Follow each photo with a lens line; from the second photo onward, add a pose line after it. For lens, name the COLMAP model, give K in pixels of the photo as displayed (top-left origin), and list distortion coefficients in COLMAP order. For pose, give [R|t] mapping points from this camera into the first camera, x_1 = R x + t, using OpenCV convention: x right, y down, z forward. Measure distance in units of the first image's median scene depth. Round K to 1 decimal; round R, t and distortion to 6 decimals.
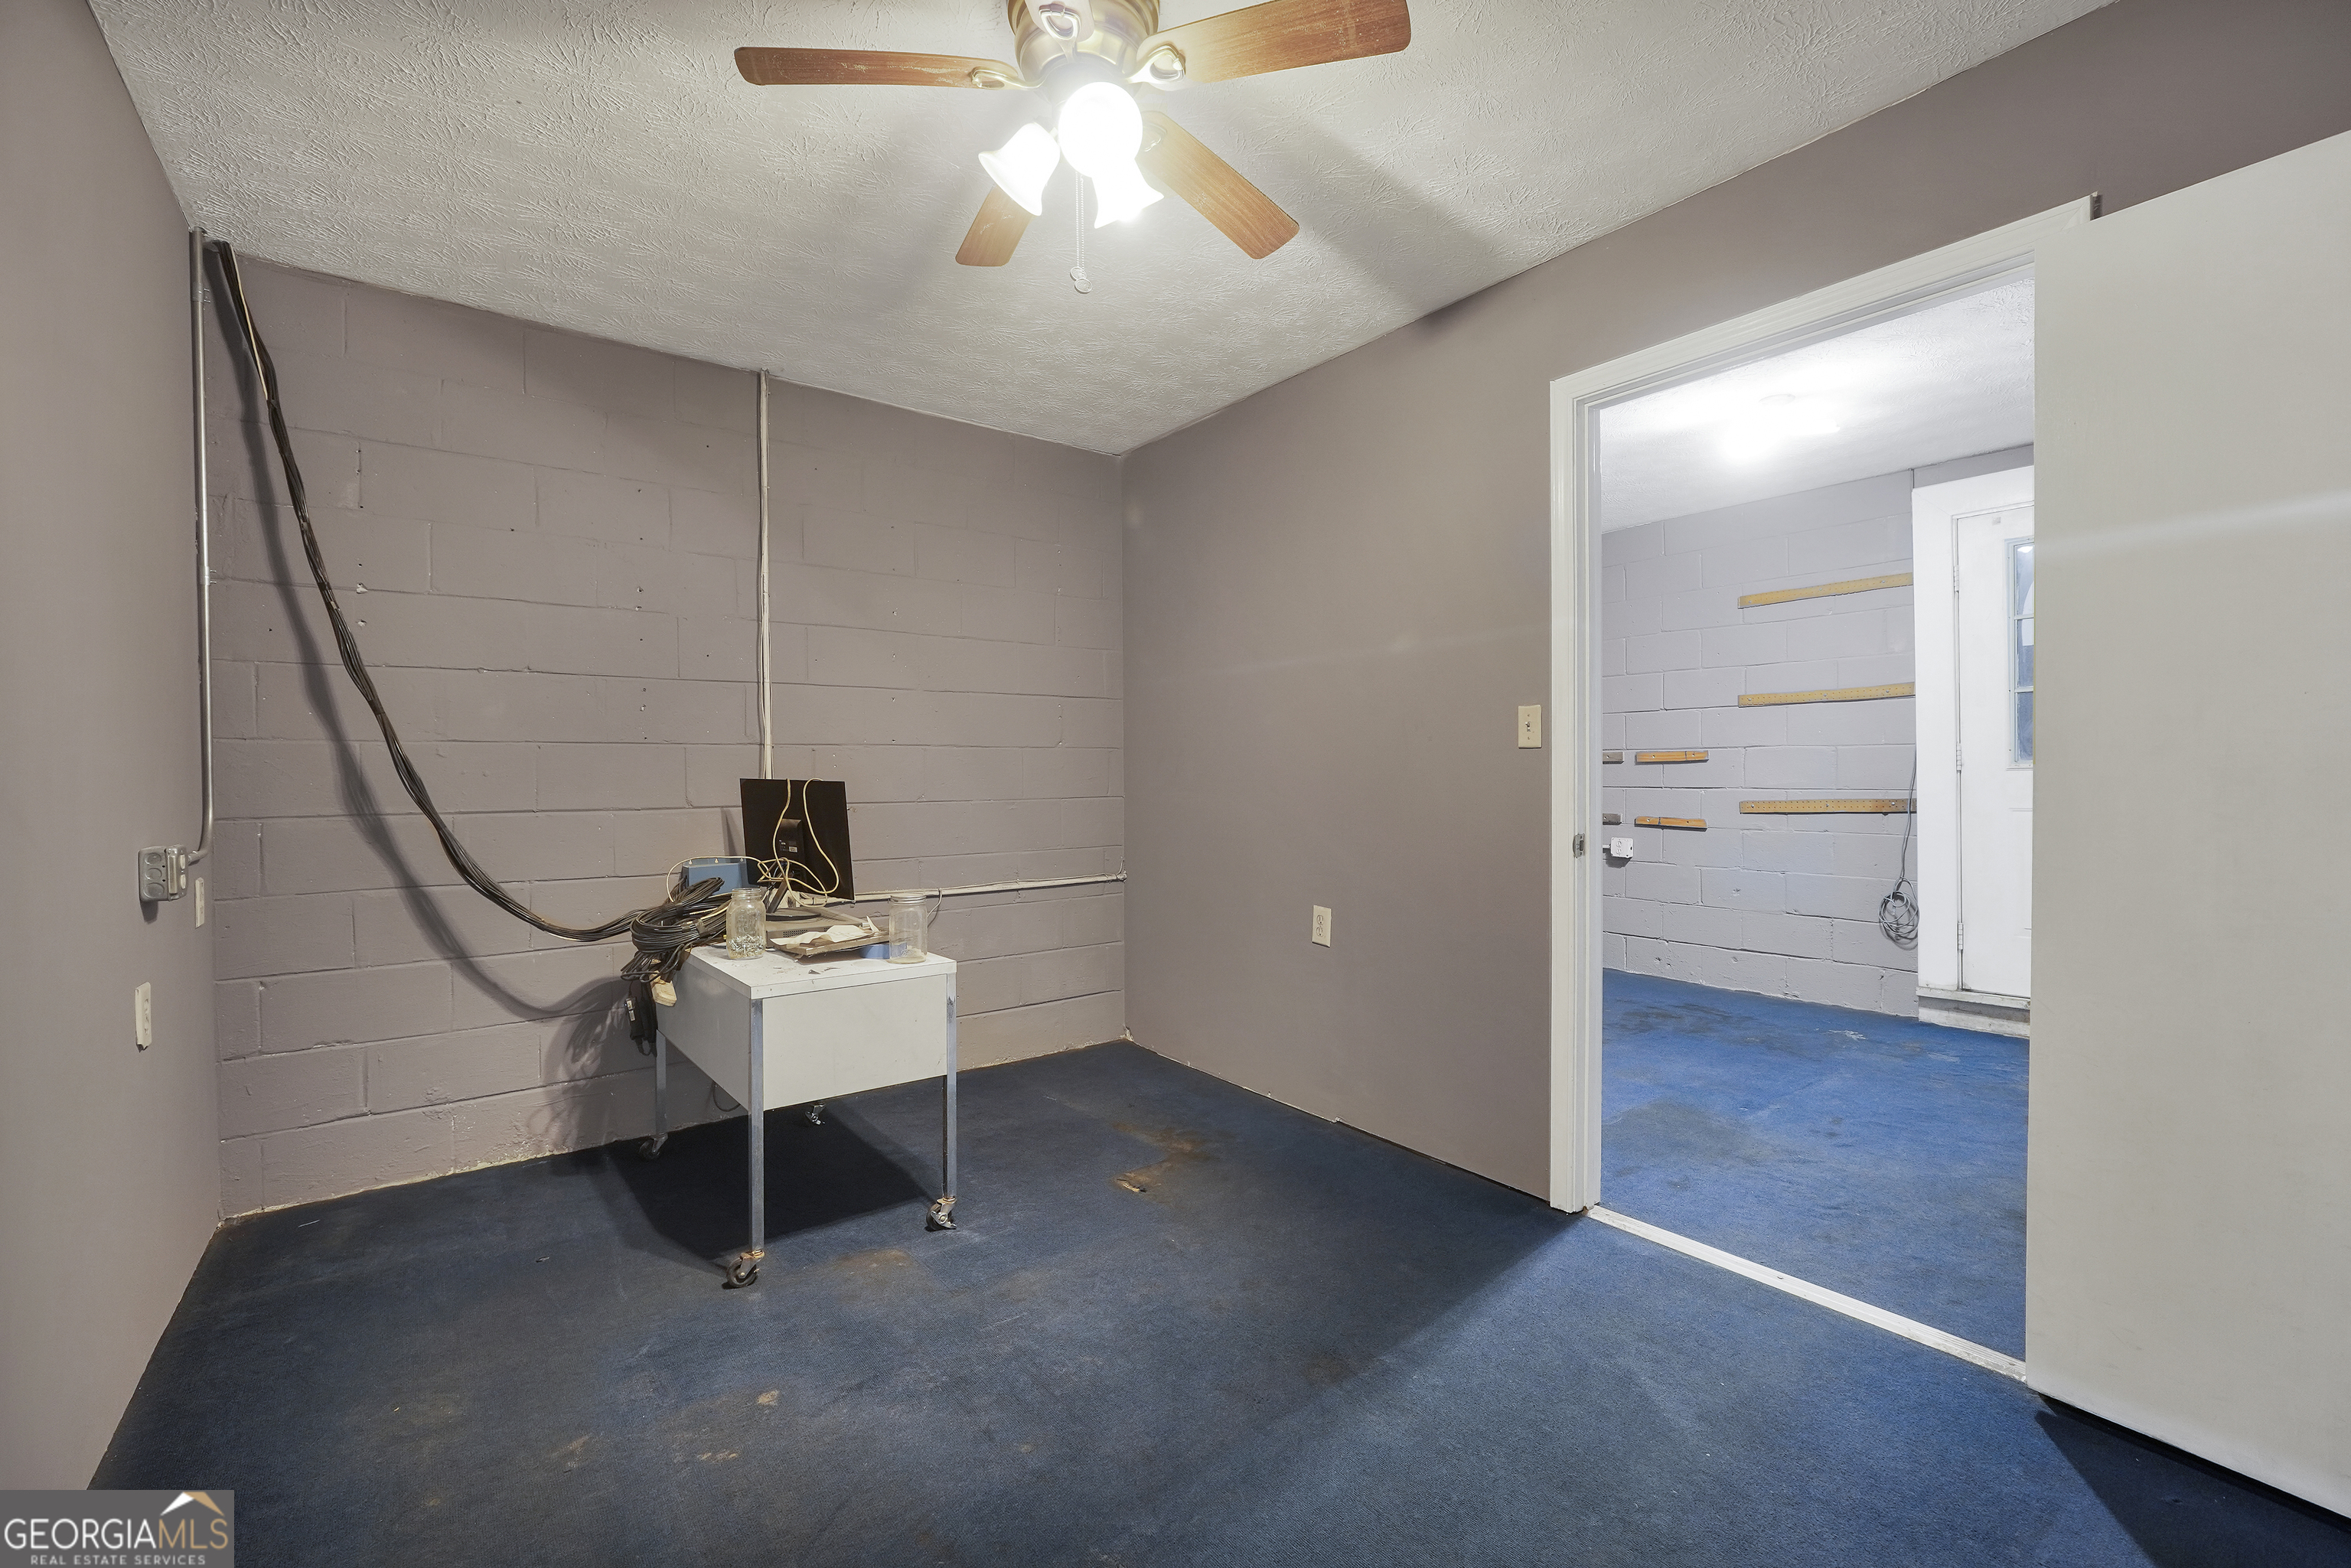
lens RADIAL K [[984.8, 0, 1166.0], [0, 984.8, 782.5], [0, 0, 1]] dist [-0.017694, 0.005971]
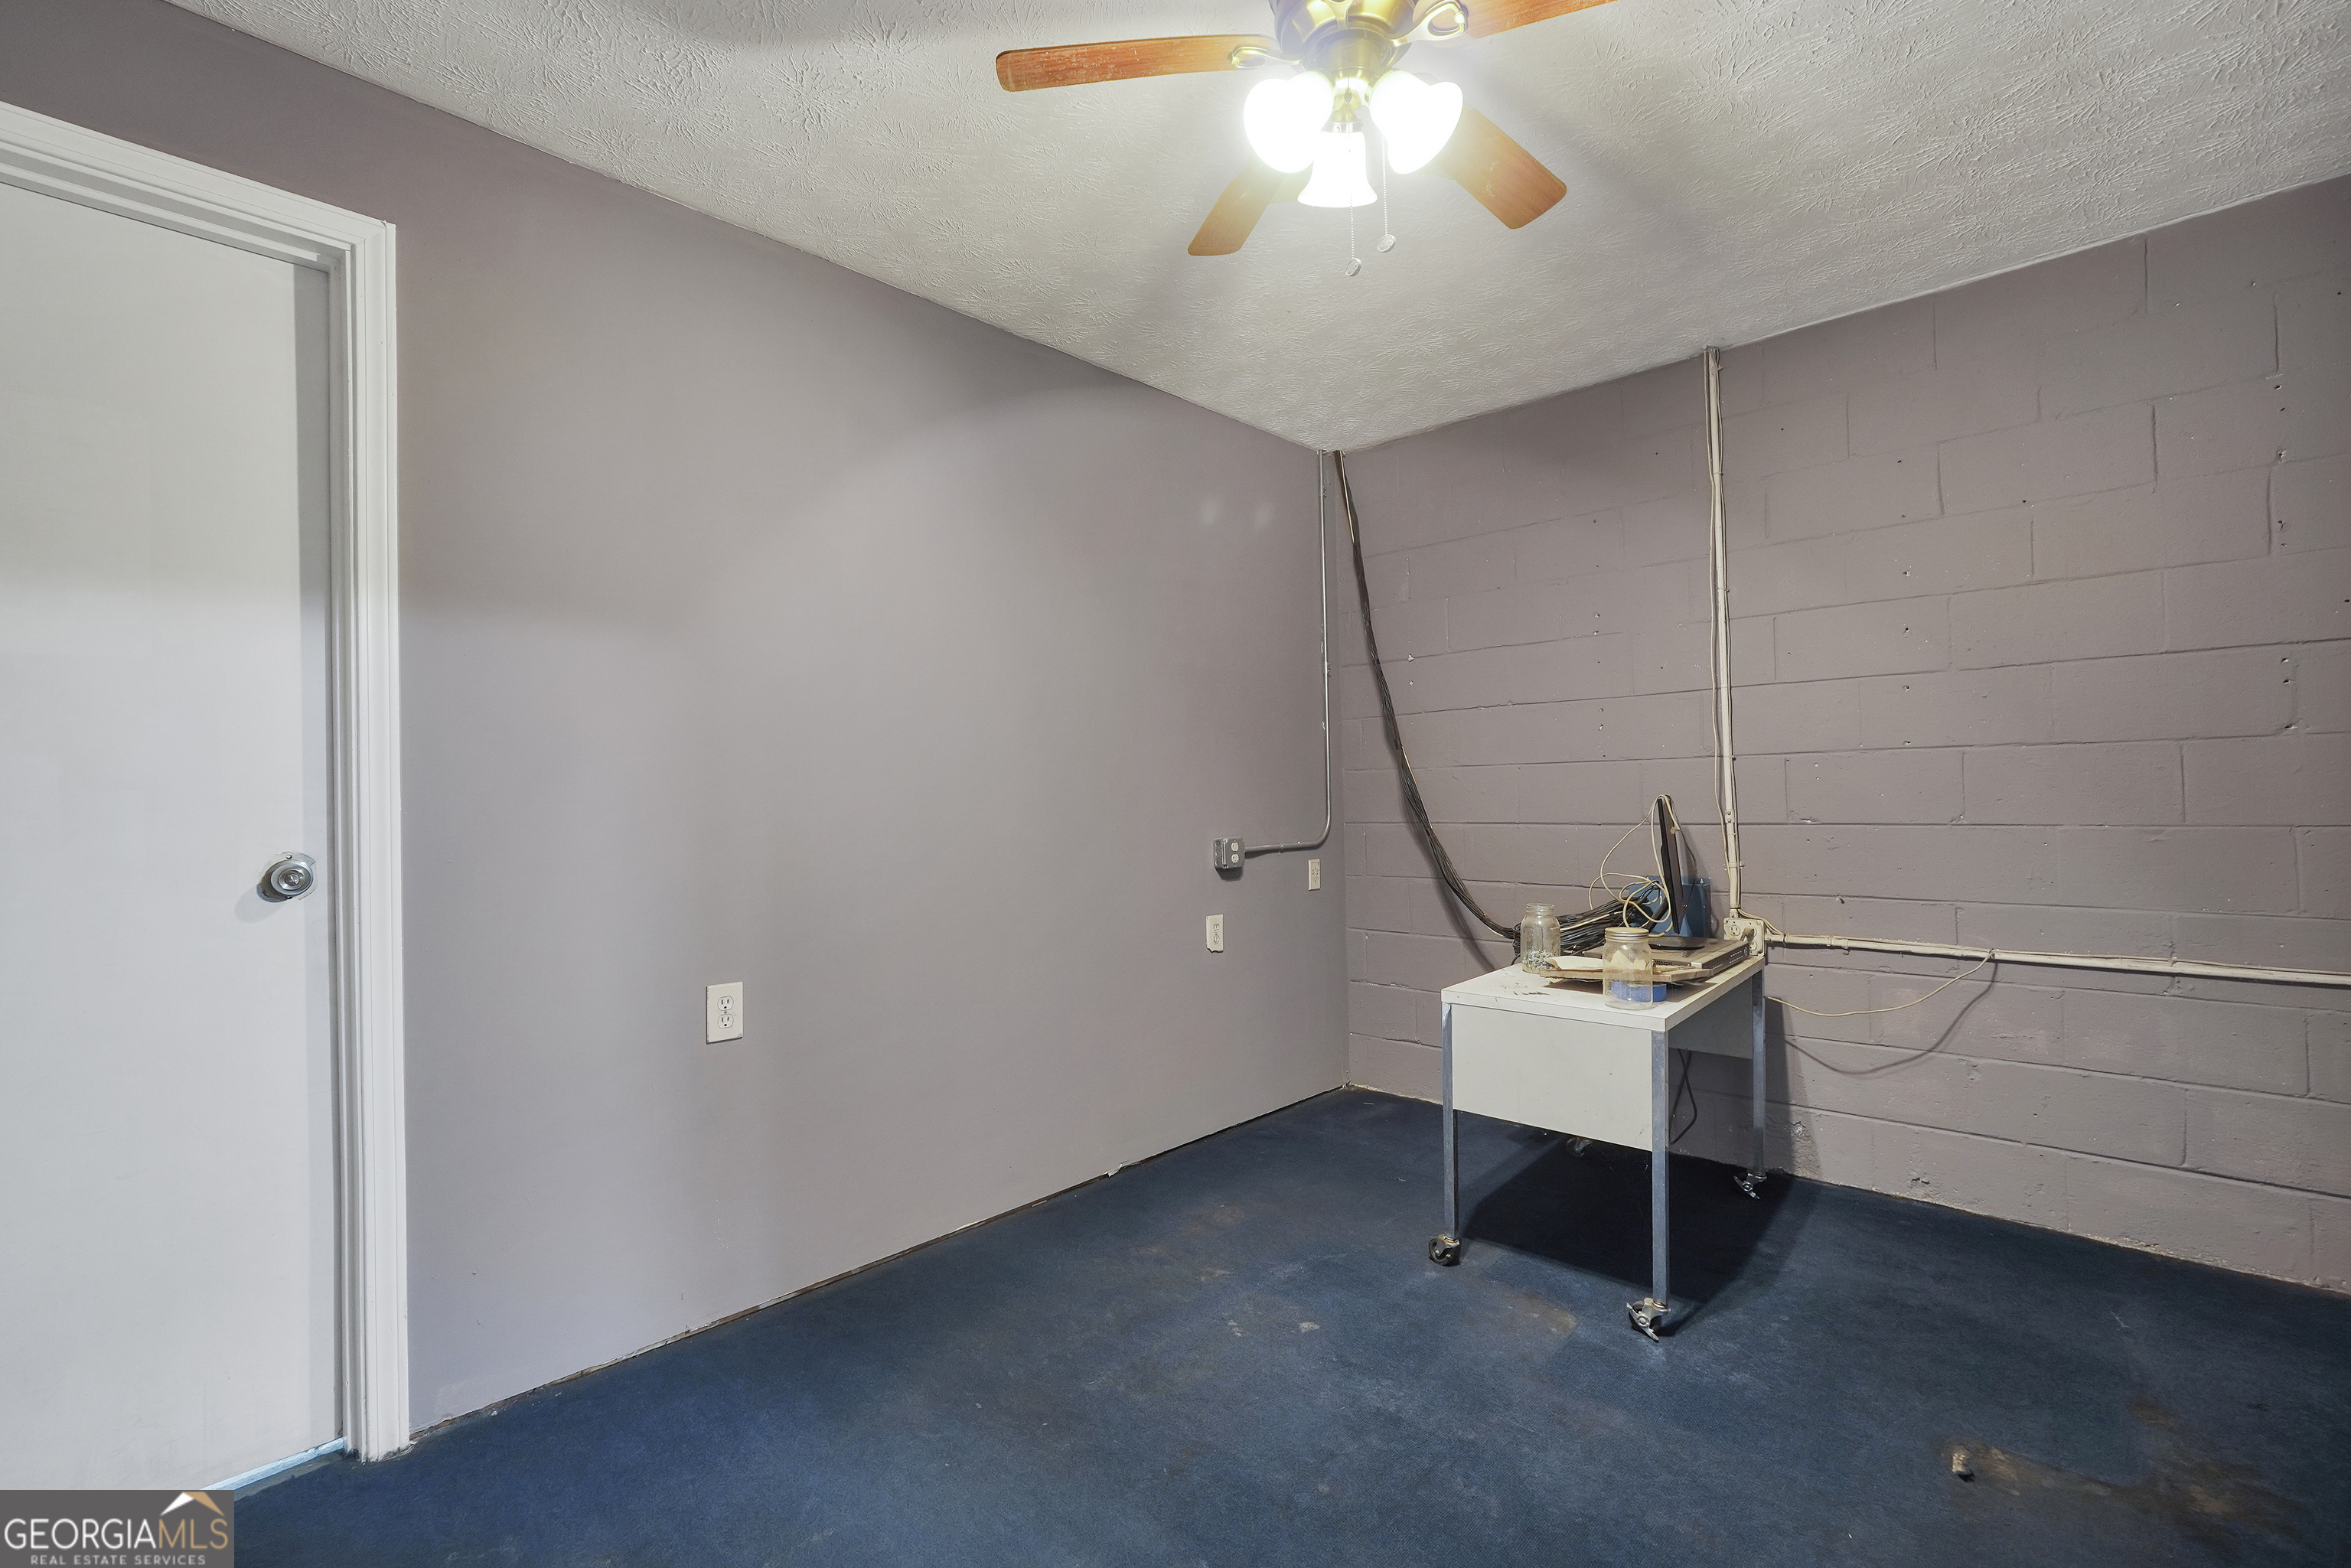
lens RADIAL K [[984.8, 0, 1153.5], [0, 984.8, 786.9], [0, 0, 1]] dist [-0.017694, 0.005971]
pose [[0.180684, -0.010178, -0.983488, 1.216116], [0.003445, 0.999947, -0.009715, -0.011745], [0.983535, -0.001633, 0.180710, 1.019117]]
